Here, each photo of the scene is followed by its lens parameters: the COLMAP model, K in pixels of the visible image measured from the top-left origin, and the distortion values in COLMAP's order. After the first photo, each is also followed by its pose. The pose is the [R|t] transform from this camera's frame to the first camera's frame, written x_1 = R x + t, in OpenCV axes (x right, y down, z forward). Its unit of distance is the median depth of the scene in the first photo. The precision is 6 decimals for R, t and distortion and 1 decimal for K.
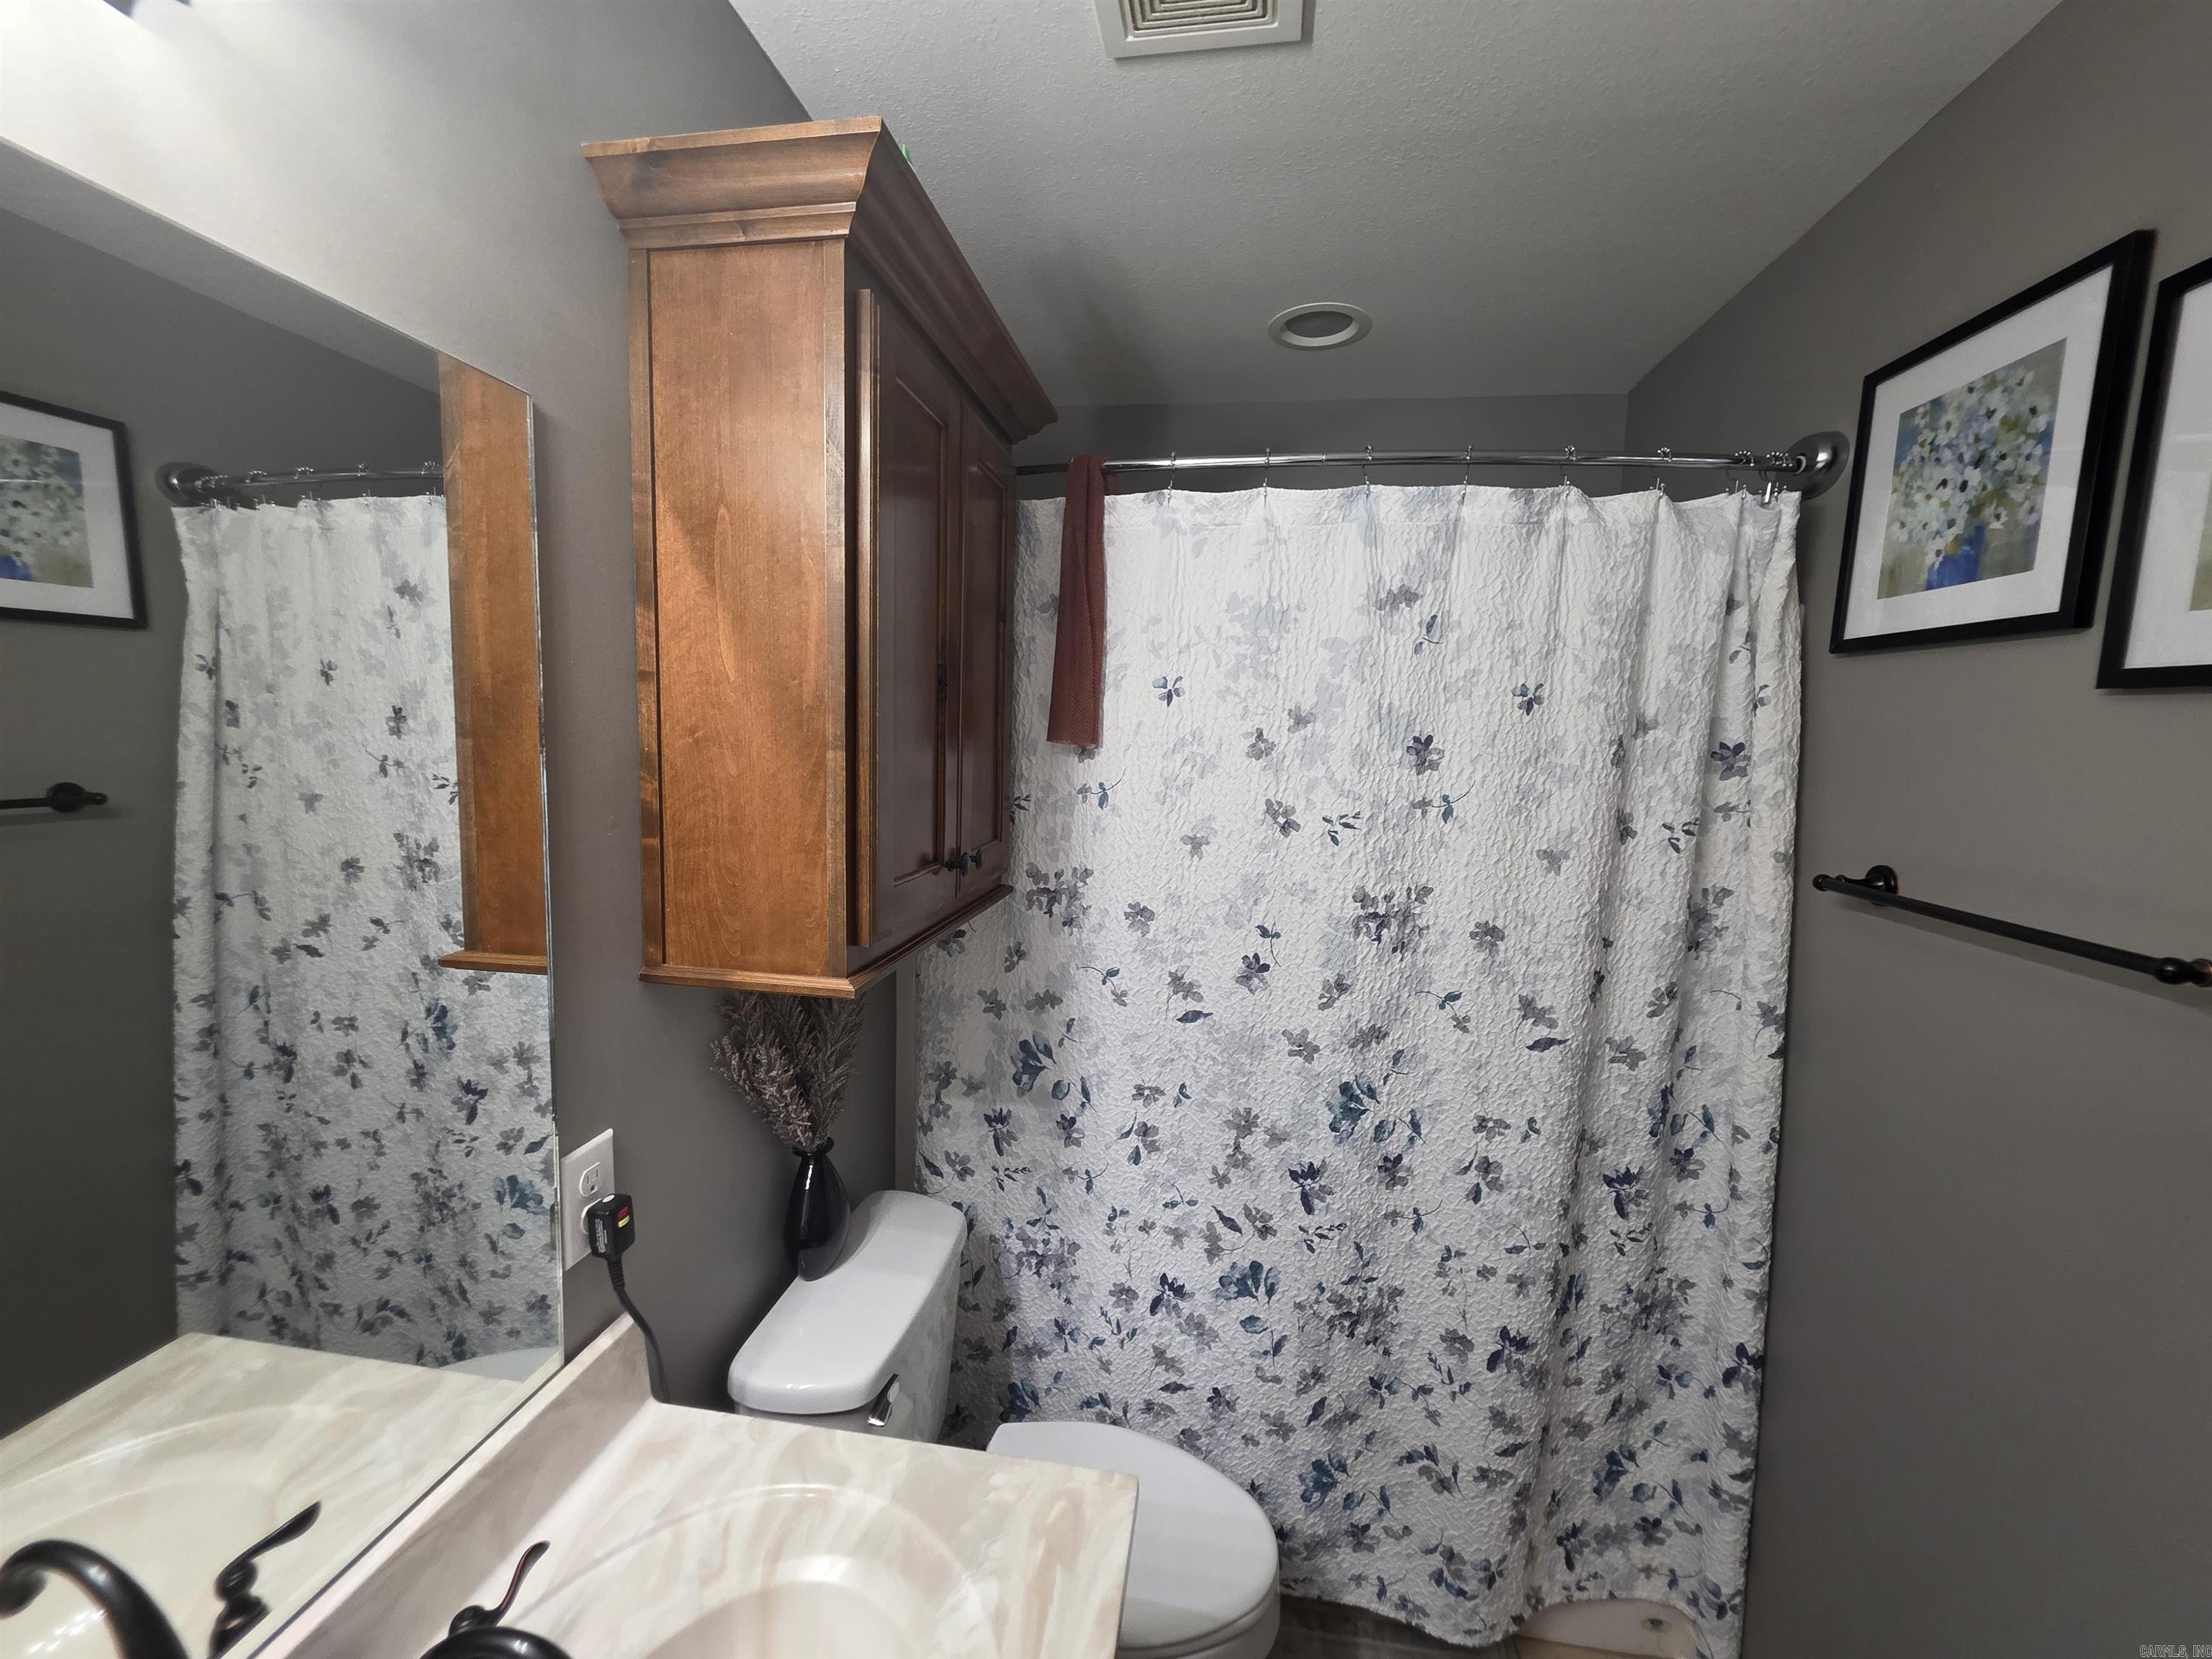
lens RADIAL K [[873.1, 0, 1098.7], [0, 873.1, 827.2], [0, 0, 1]] dist [0.002706, -0.000203]
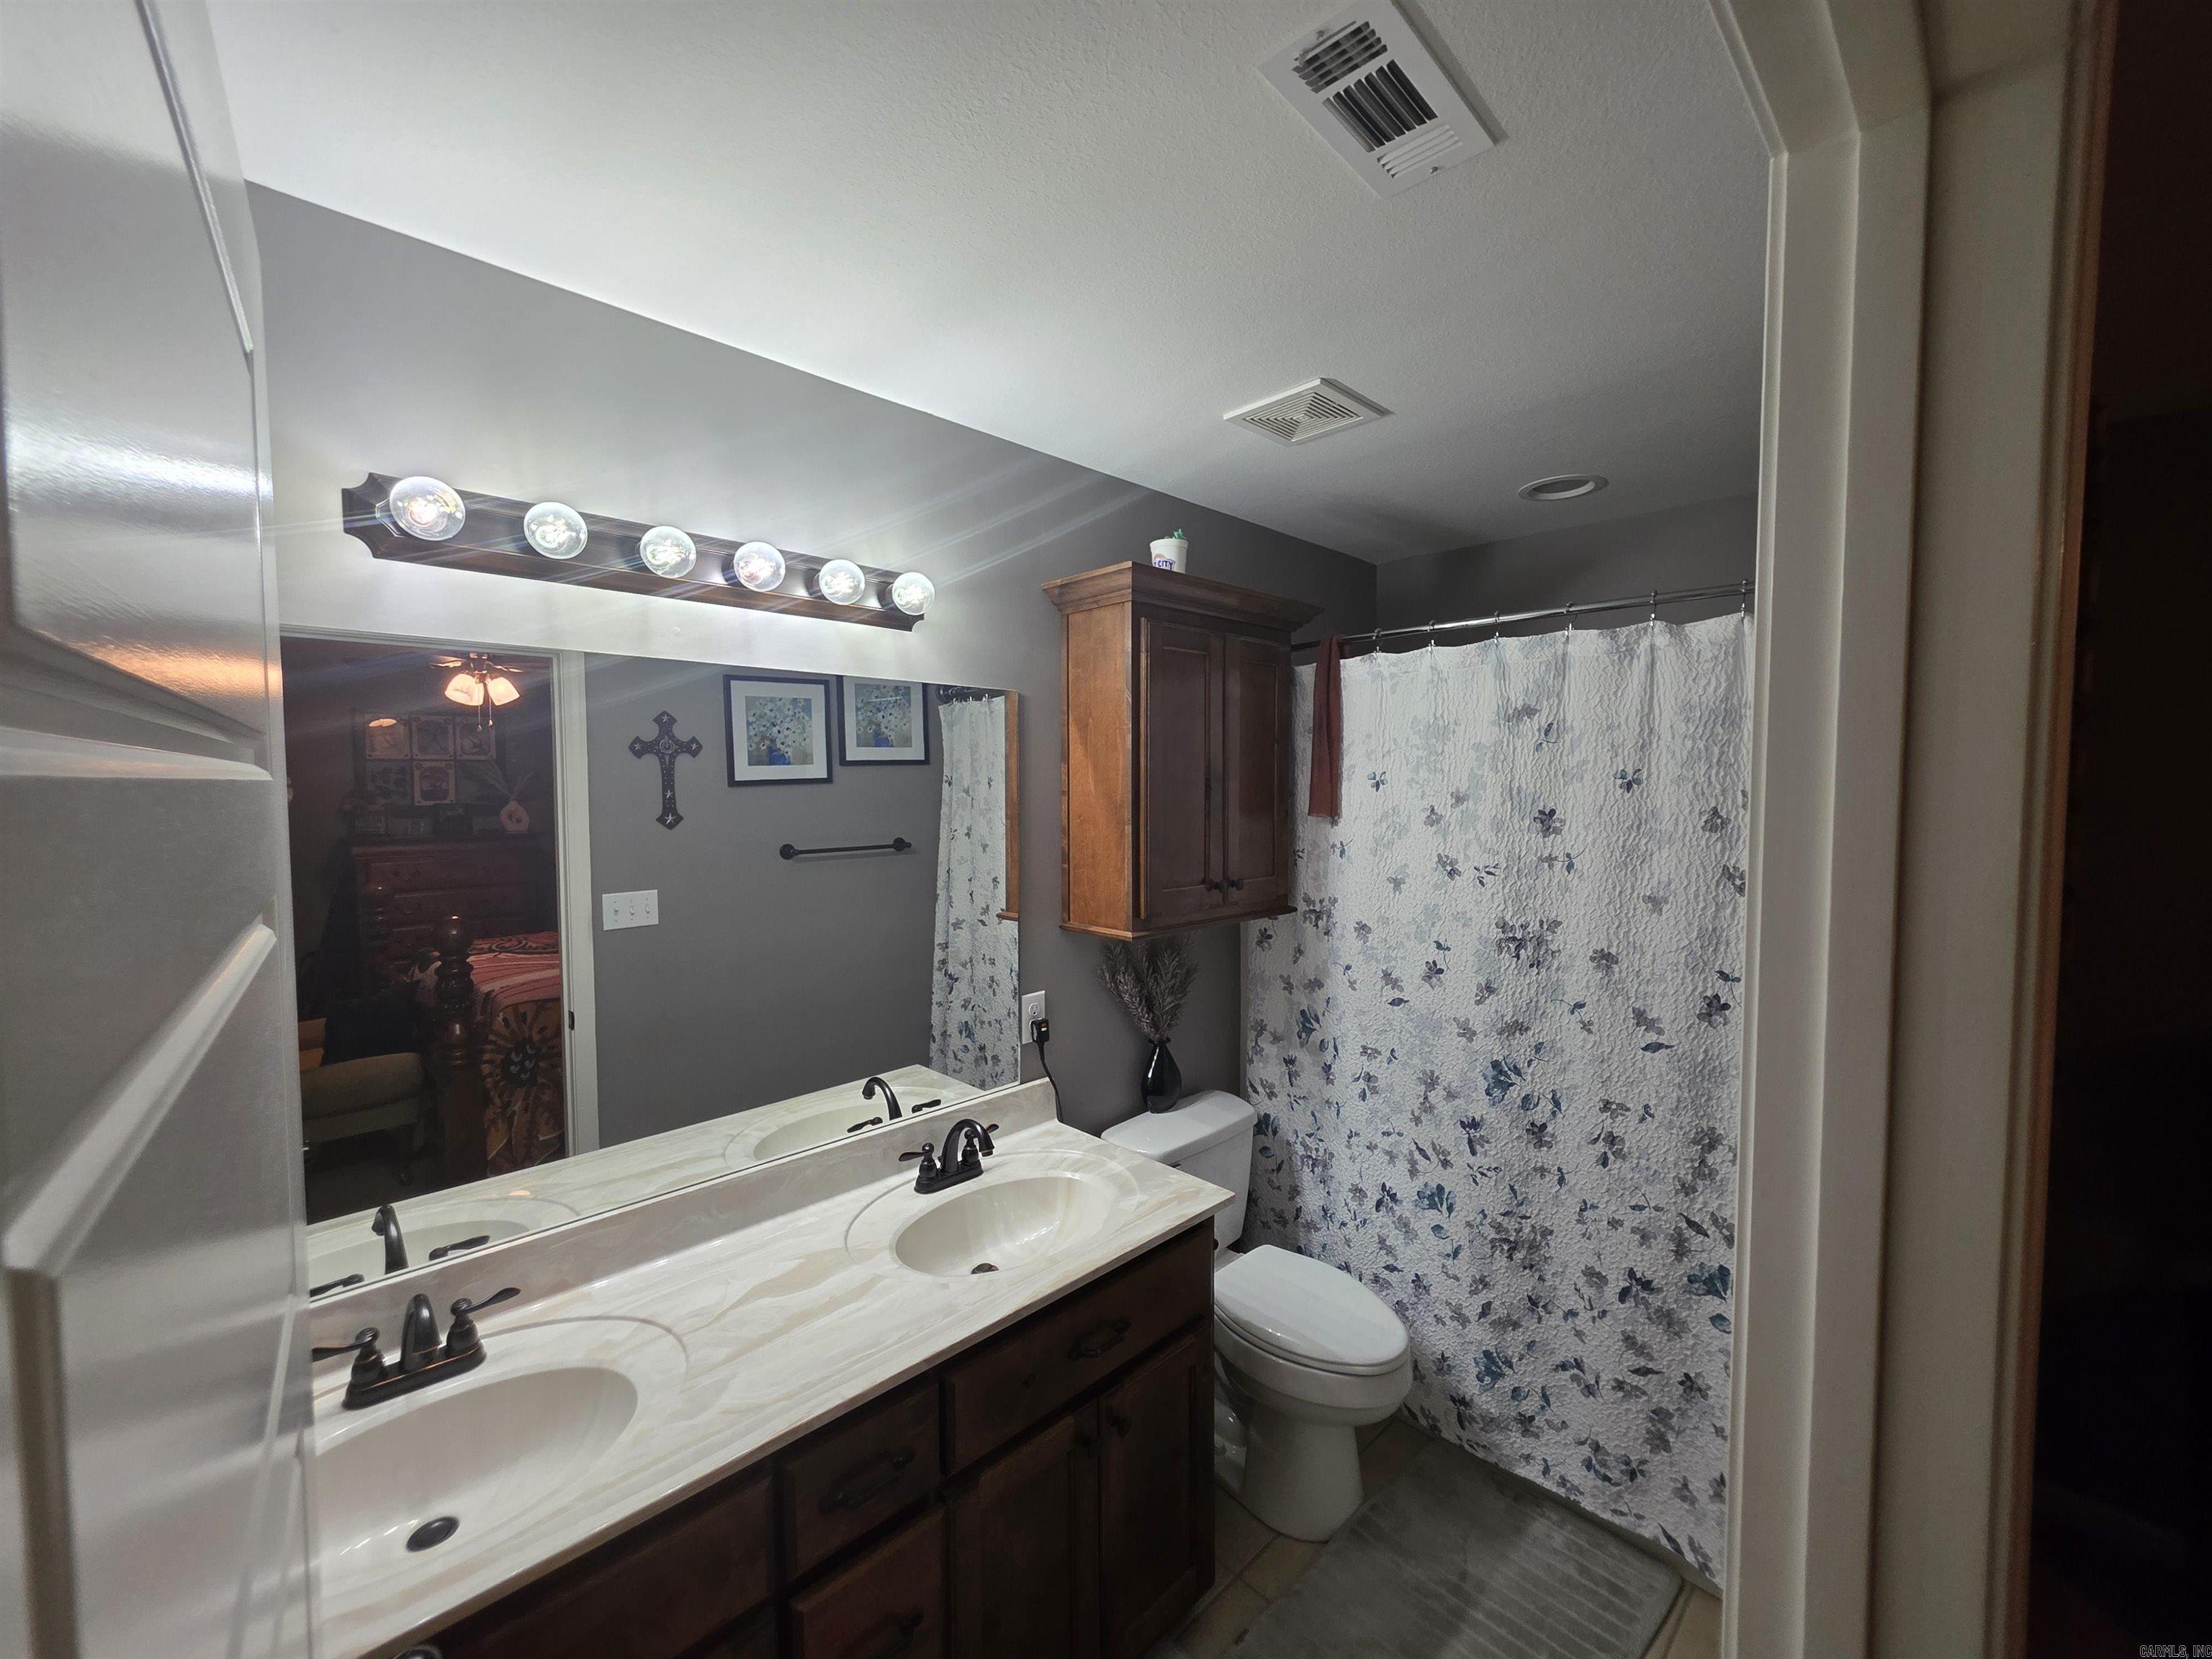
lens RADIAL K [[883.5, 0, 1106.0], [0, 883.5, 824.8], [0, 0, 1]] dist [0.001530, -0.000654]
pose [[0.798166, -0.002556, -0.602432, 0.613678], [-0.037687, 0.997821, -0.054165, 0.019968], [0.601258, 0.065936, 0.796330, -0.491790]]
